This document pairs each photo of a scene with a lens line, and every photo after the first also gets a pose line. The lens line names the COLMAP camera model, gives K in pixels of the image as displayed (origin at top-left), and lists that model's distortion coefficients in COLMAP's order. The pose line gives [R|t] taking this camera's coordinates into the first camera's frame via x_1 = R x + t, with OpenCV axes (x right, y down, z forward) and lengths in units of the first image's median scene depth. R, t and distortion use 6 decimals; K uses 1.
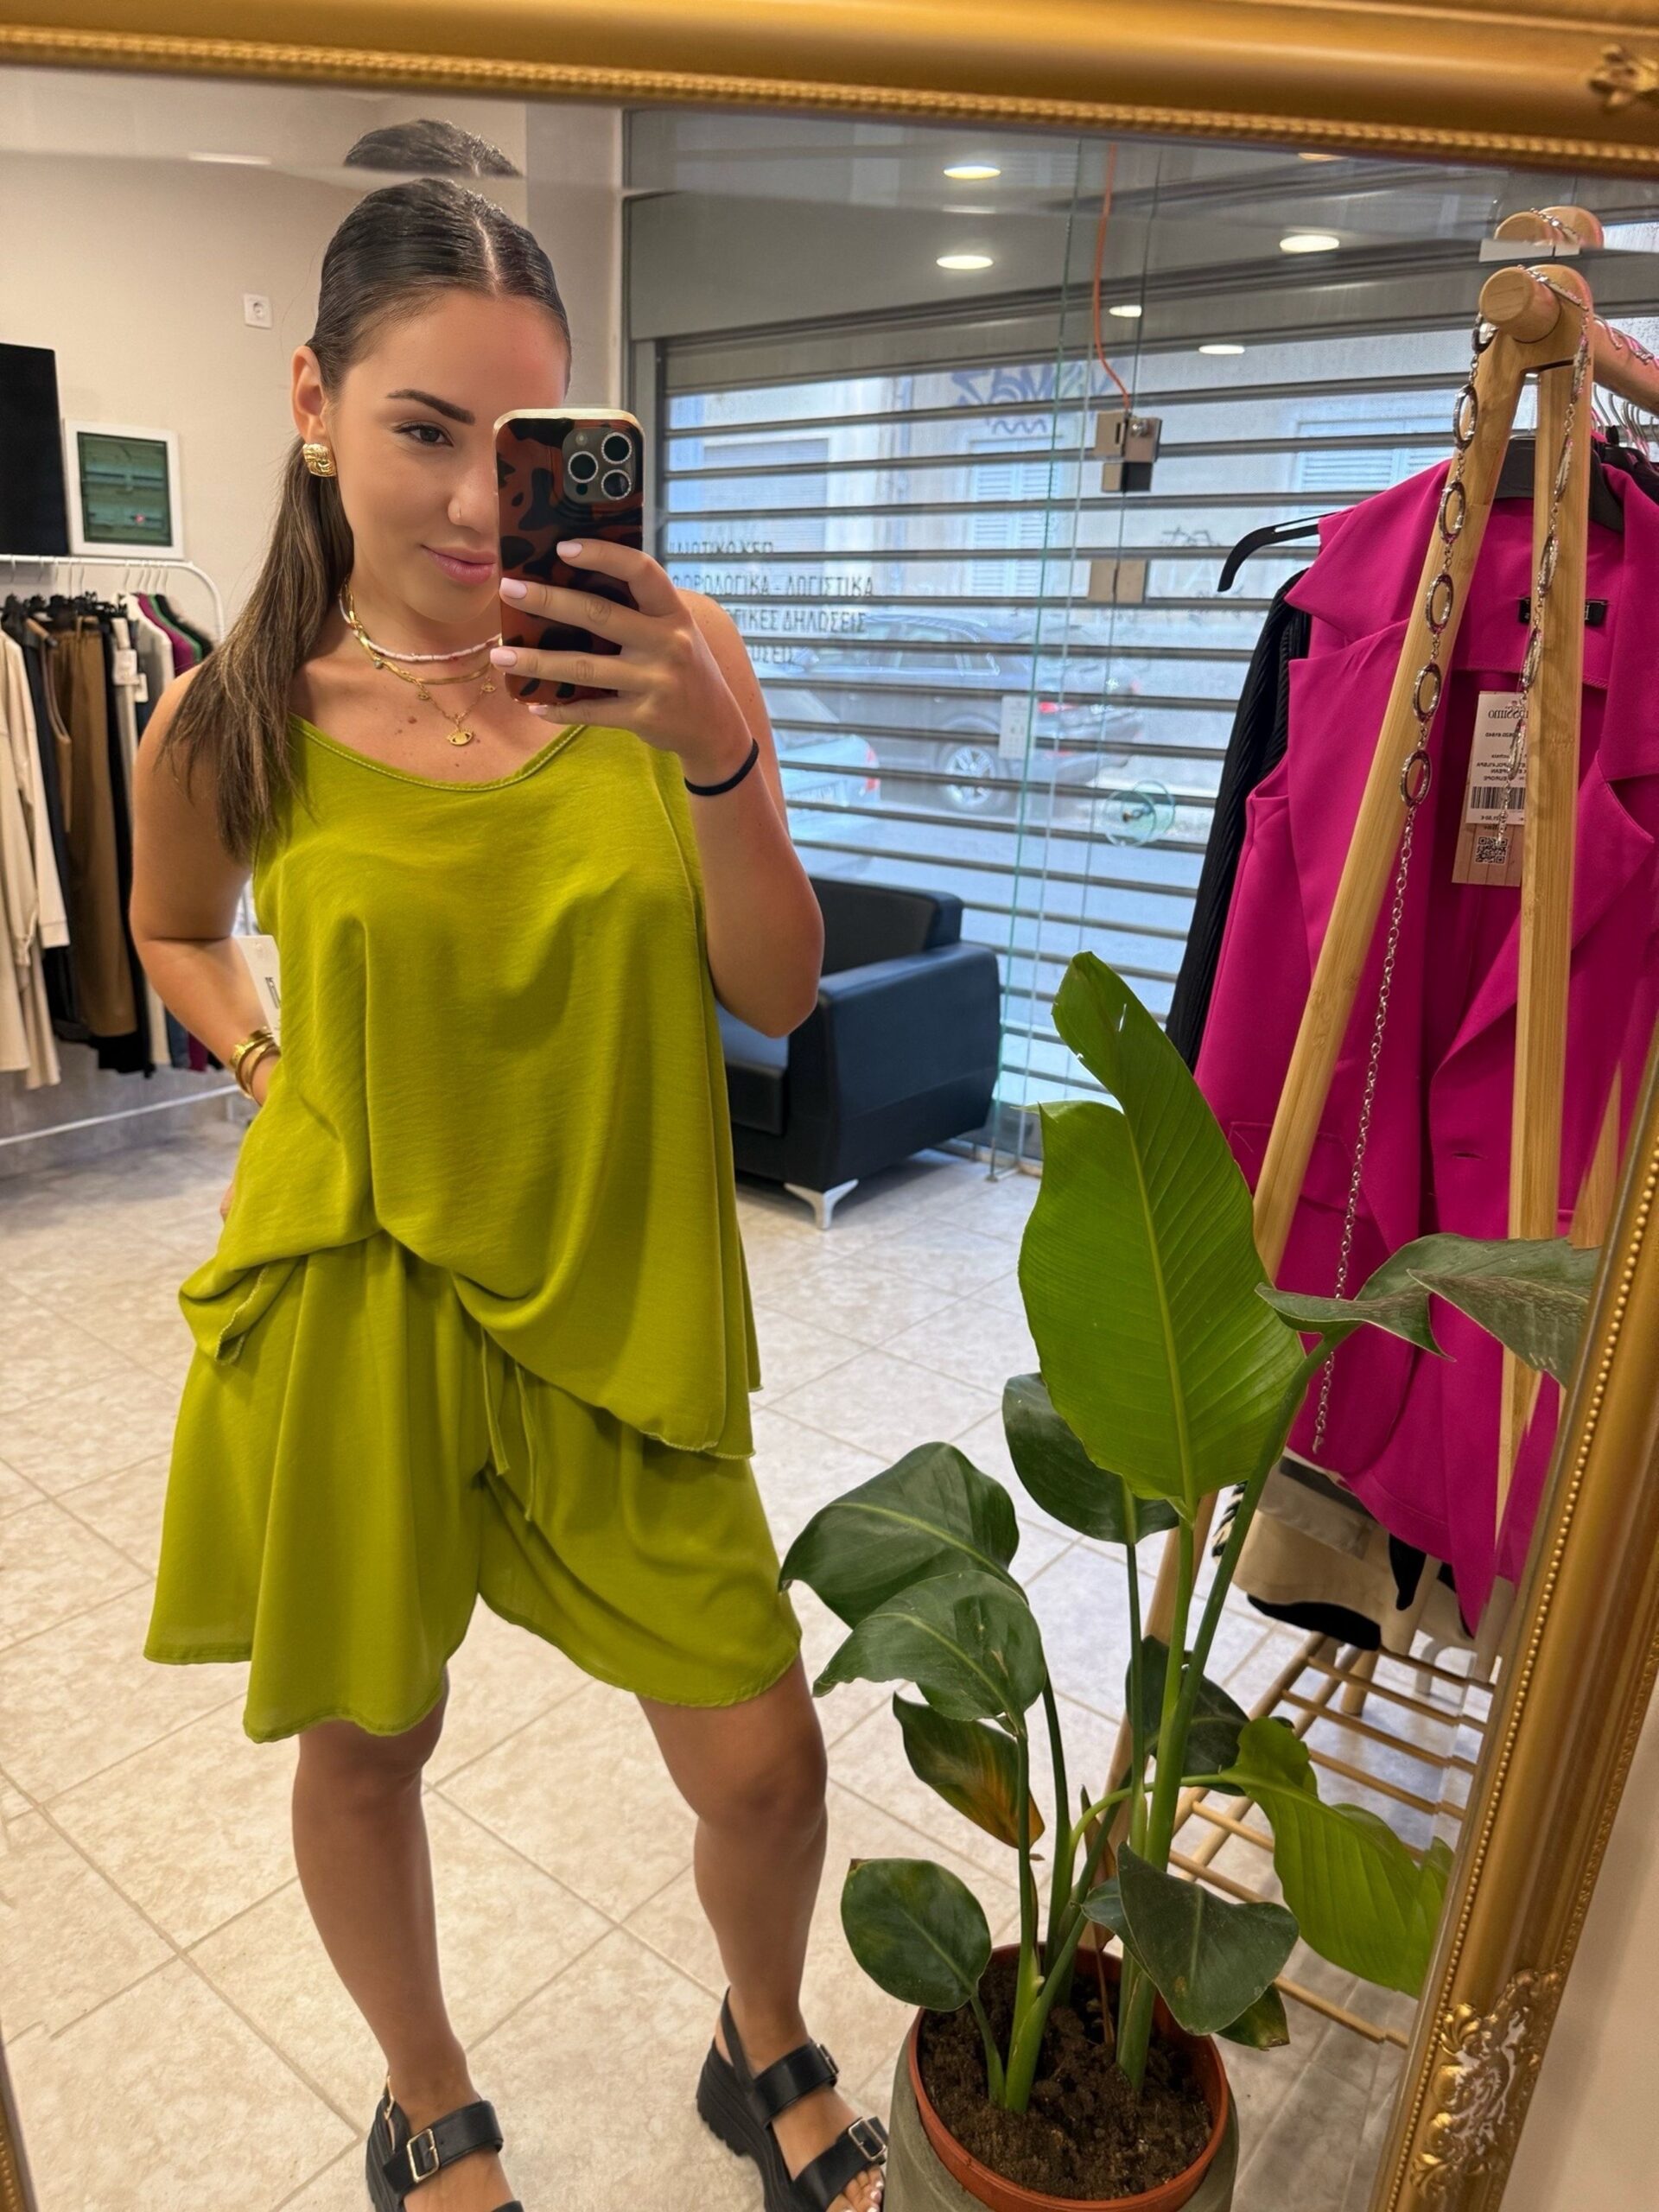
lens RADIAL K [[1587.0, 0, 823.2], [0, 1587.0, 1119.7], [0, 0, 1]] dist [0.023709, -0.033309]
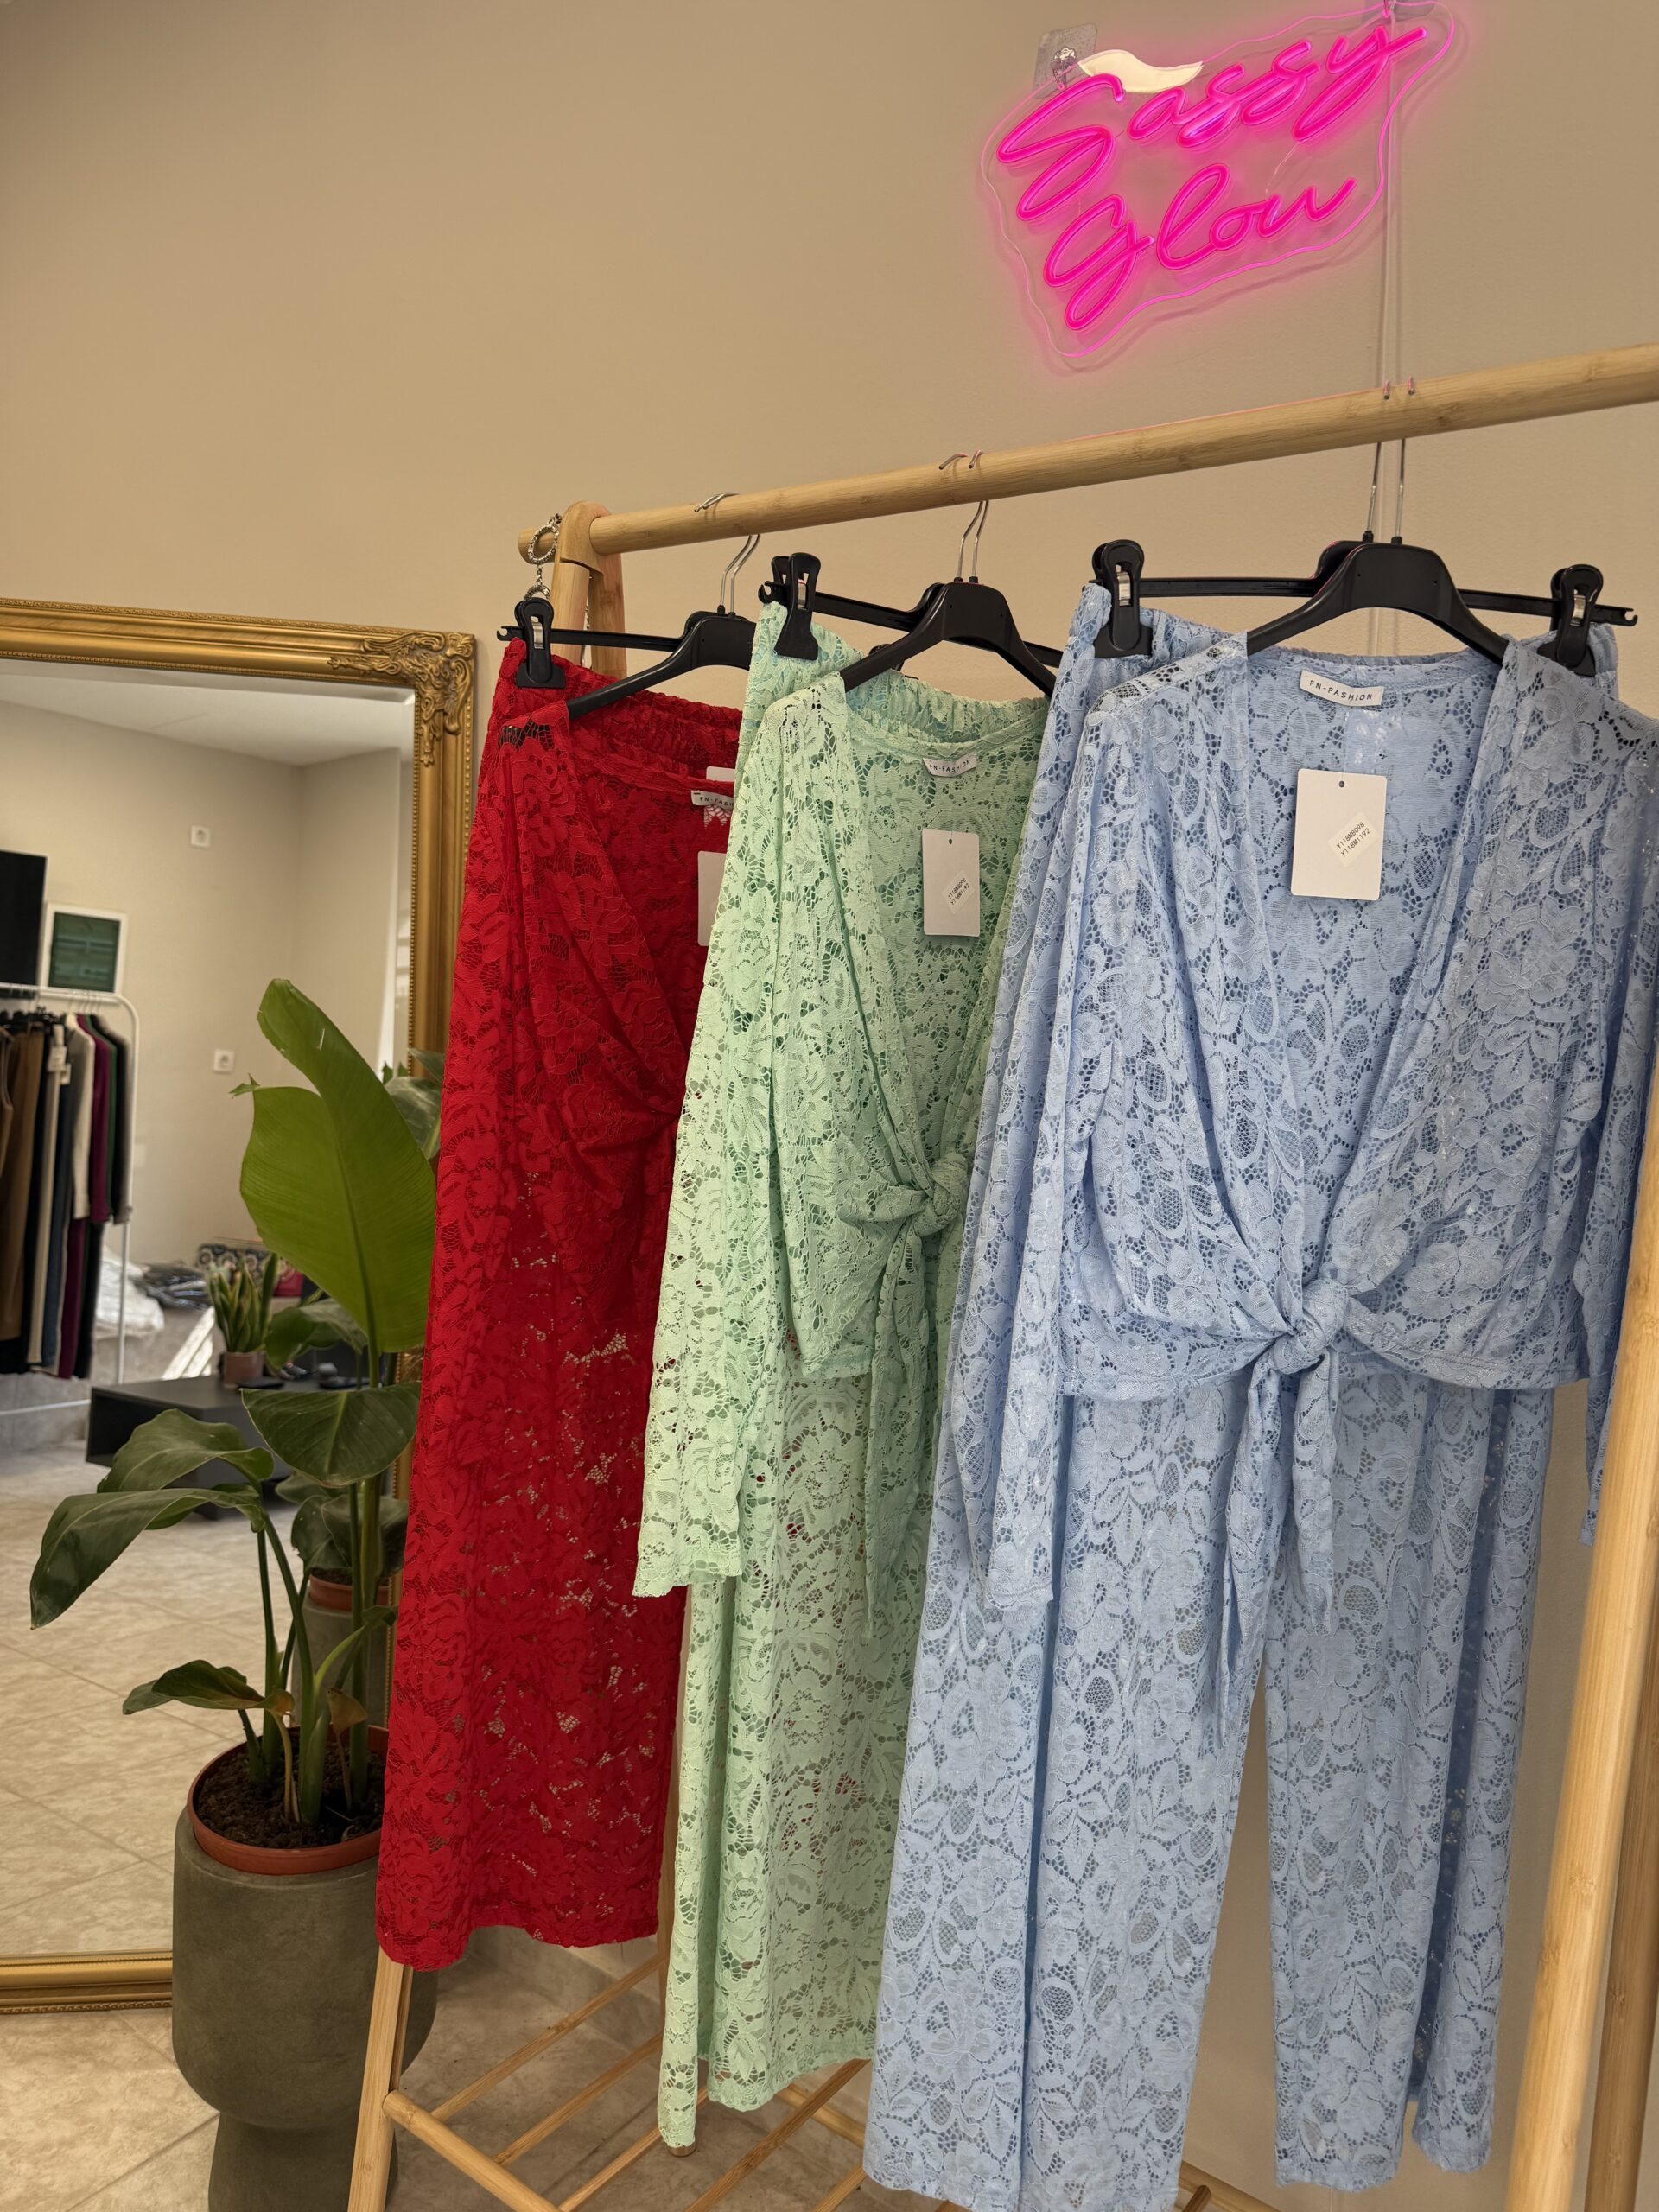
lens RADIAL K [[1584.9, 0, 788.1], [0, 1584.9, 1109.9], [0, 0, 1]] dist [0.019431, -0.027064]
pose [[0.999617, 0.023860, 0.013994, 0.329074], [-0.017843, 0.942798, -0.332887, 0.386347], [-0.021136, 0.332509, 0.942863, -0.549572]]
